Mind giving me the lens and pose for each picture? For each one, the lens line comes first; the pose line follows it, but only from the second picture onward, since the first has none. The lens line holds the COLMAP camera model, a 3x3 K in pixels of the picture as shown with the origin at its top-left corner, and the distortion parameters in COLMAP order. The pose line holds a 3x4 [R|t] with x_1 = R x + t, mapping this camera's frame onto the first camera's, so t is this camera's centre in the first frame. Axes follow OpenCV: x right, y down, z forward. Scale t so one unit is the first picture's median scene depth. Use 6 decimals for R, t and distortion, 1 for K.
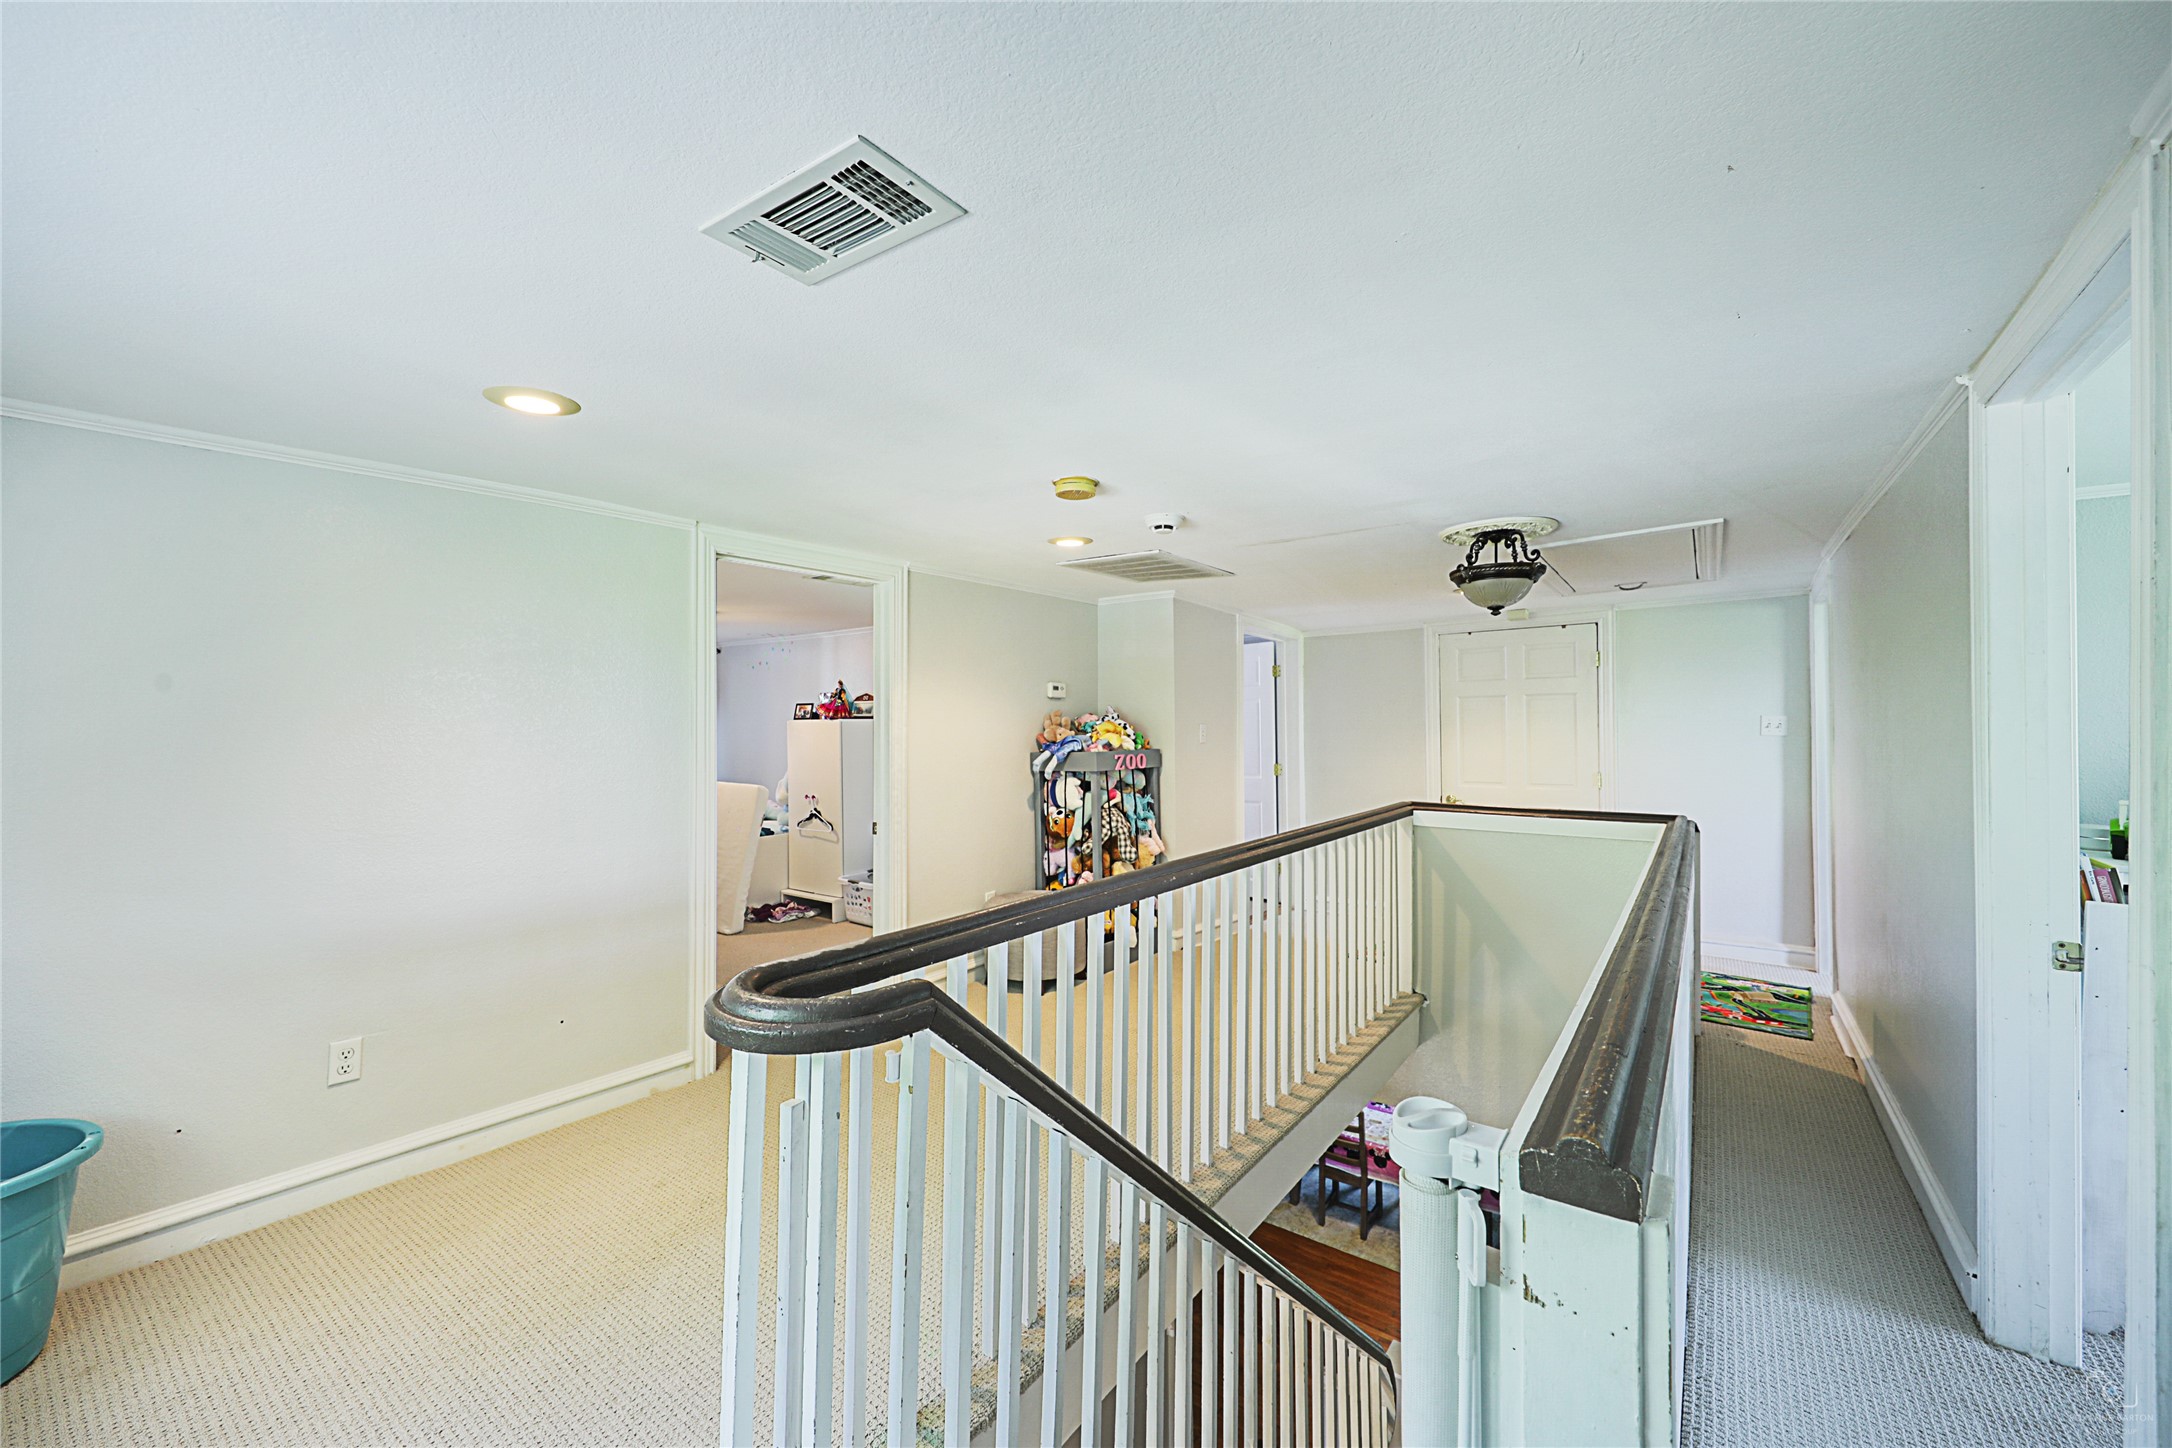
lens RADIAL K [[858.6, 0, 1084.8], [0, 858.6, 704.2], [0, 0, 1]] dist [0.001708, 0.000009]
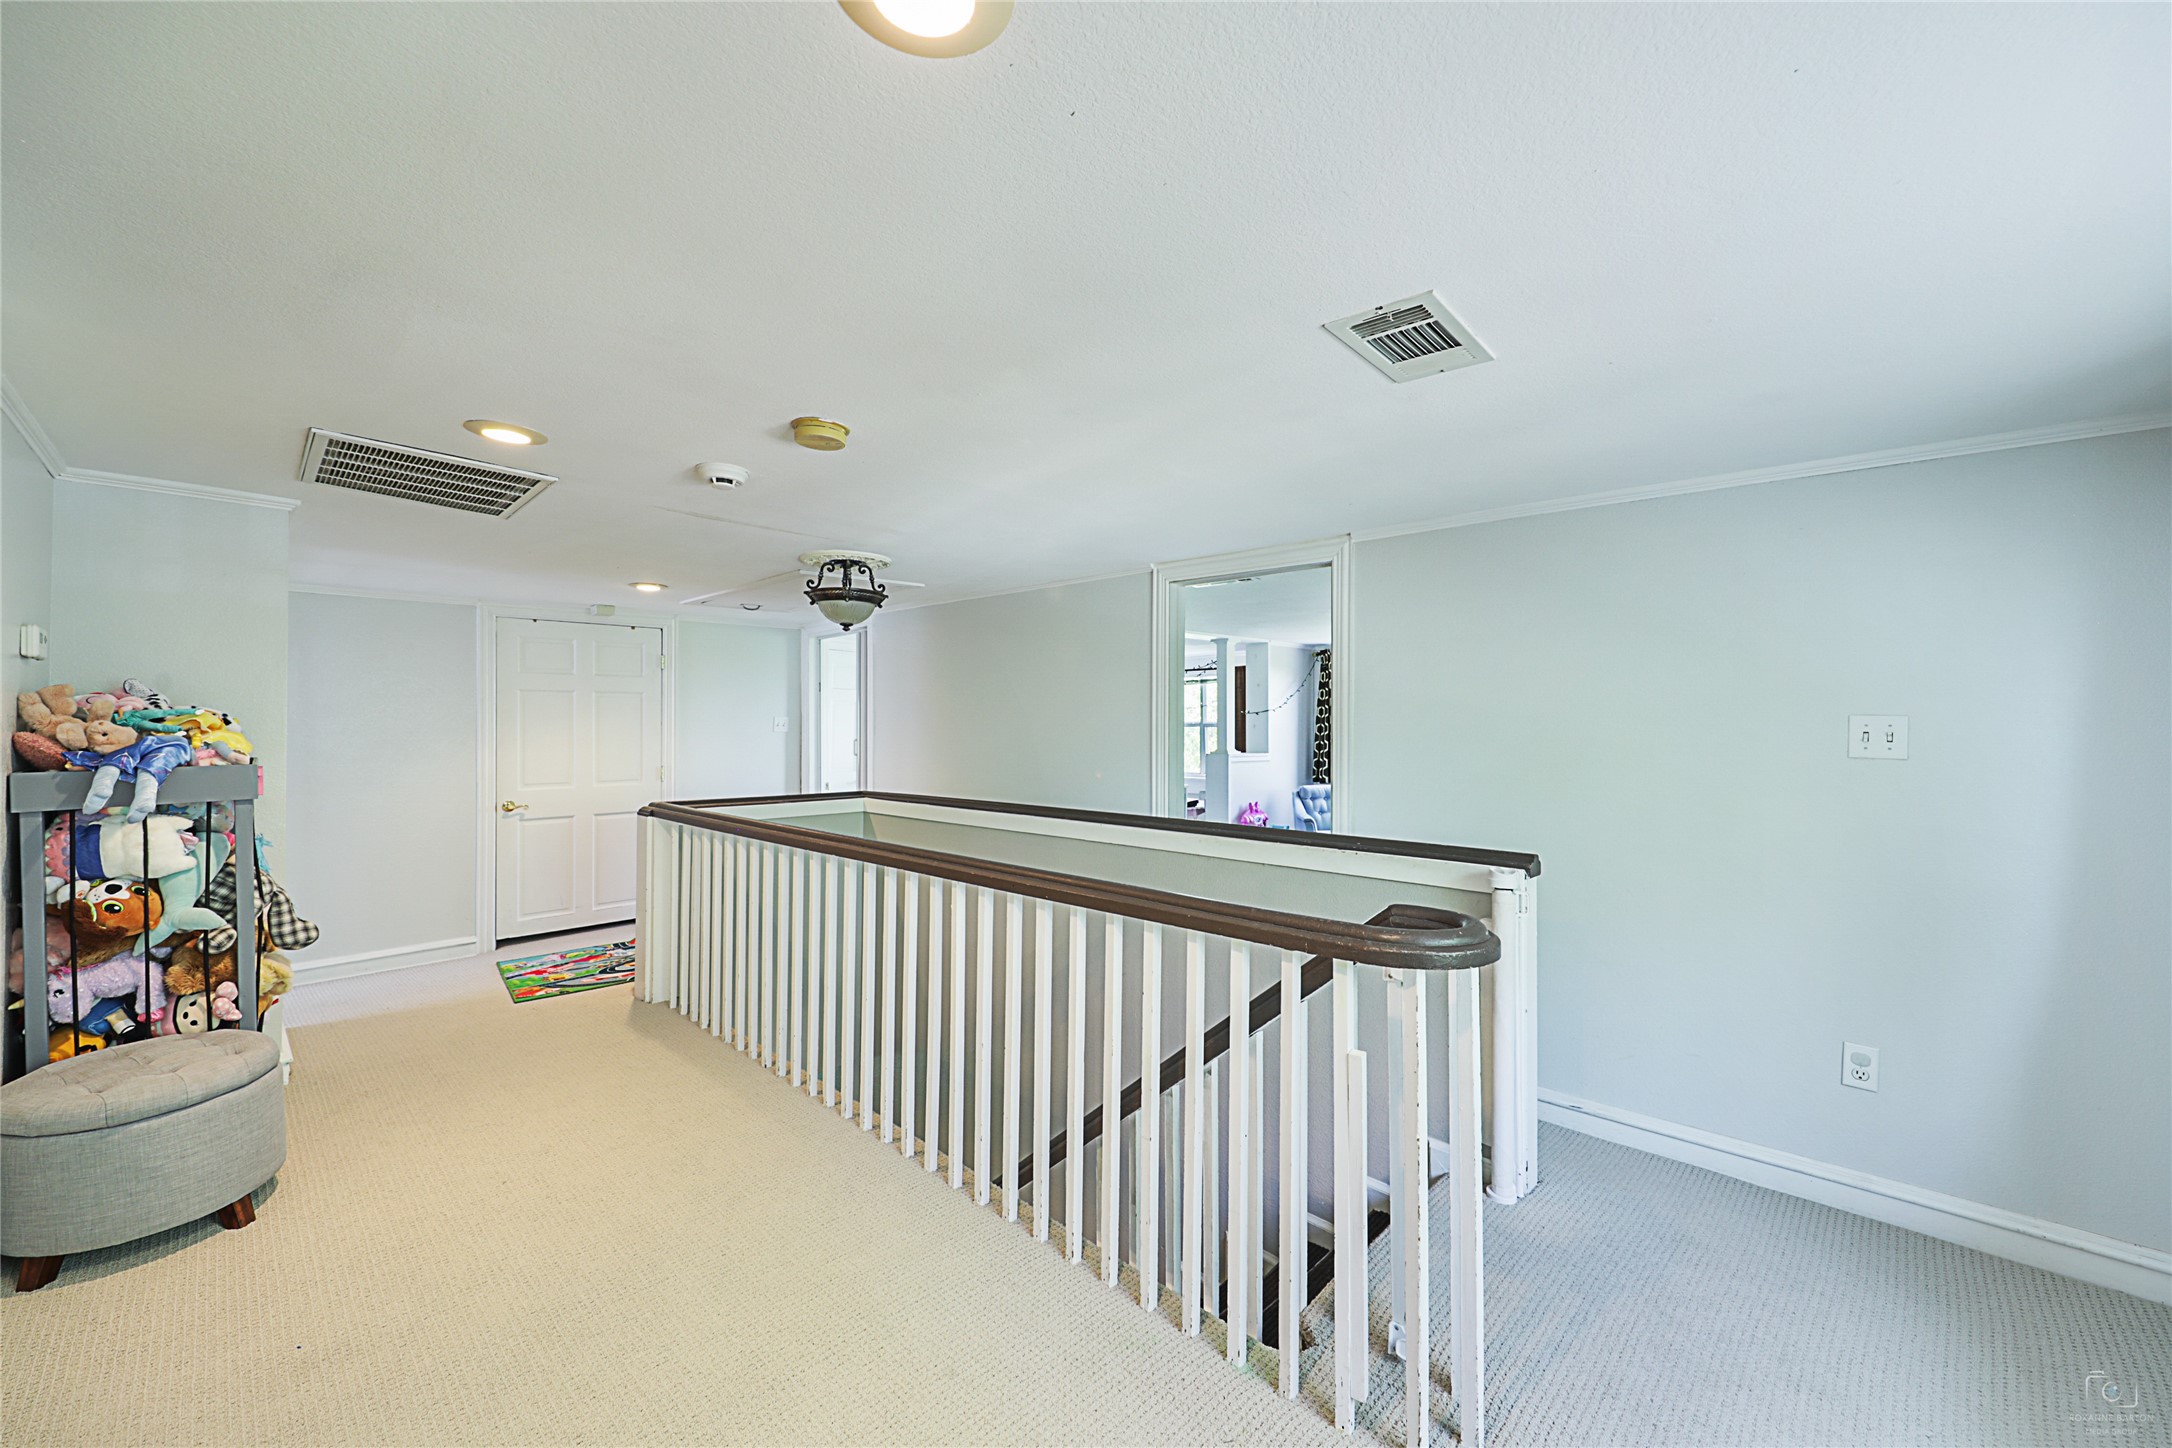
lens RADIAL K [[858.6, 0, 1085.6], [0, 858.6, 730.0], [0, 0, 1]] dist [0.001708, 0.000009]
pose [[0.125253, -0.002166, 0.992123, -0.516114], [-0.028525, 0.999576, 0.005783, 0.013349], [-0.991715, -0.029024, 0.125138, 0.406444]]
